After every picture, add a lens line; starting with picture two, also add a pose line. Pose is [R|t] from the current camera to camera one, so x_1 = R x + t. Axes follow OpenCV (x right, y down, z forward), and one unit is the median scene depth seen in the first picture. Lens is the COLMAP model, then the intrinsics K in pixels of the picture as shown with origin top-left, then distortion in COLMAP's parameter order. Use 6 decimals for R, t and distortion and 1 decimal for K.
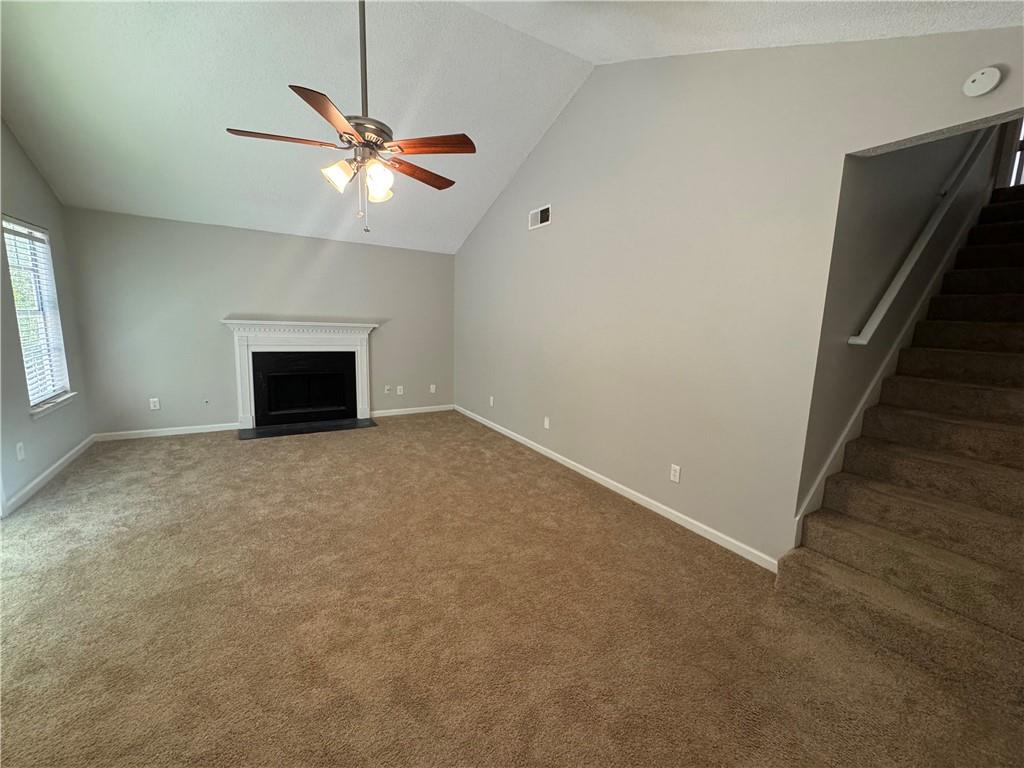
lens RADIAL K [[409.3, 0, 513.1], [0, 409.3, 381.2], [0, 0, 1]] dist [-0.005339, 0.000168]
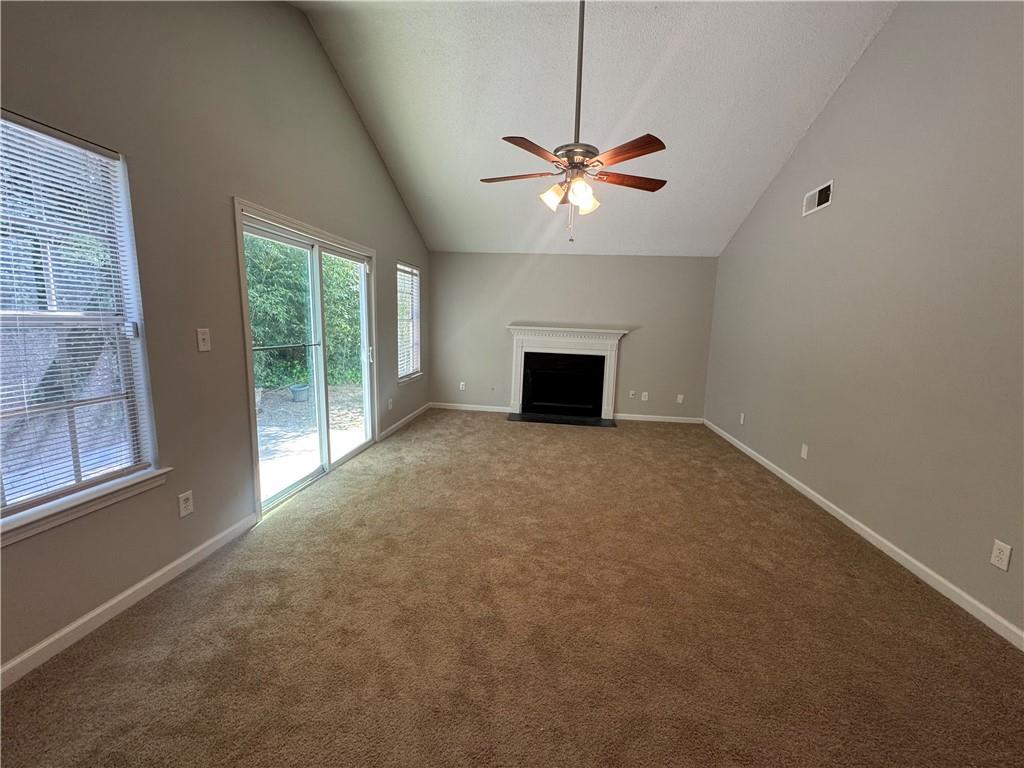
lens RADIAL K [[409.3, 0, 511.9], [0, 409.3, 381.0], [0, 0, 1]] dist [-0.005339, 0.000168]
pose [[0.782645, 0.078638, -0.617481, 0.166044], [-0.098073, 0.995176, 0.002433, 0.026758], [0.614694, 0.058654, 0.786582, 0.006987]]
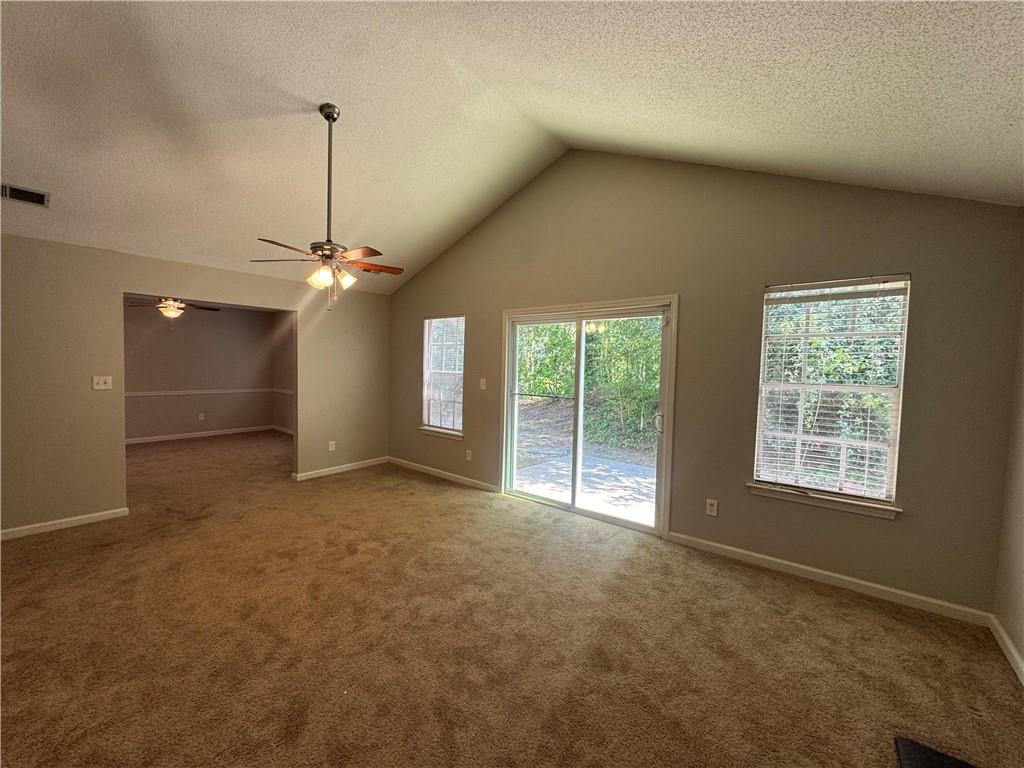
lens RADIAL K [[409.3, 0, 511.9], [0, 409.3, 380.2], [0, 0, 1]] dist [-0.005339, 0.000168]
pose [[-0.945124, -0.042487, -0.323939, -0.331791], [-0.101936, 0.980360, 0.168829, -0.282225], [0.310404, 0.192585, -0.930892, 1.726699]]
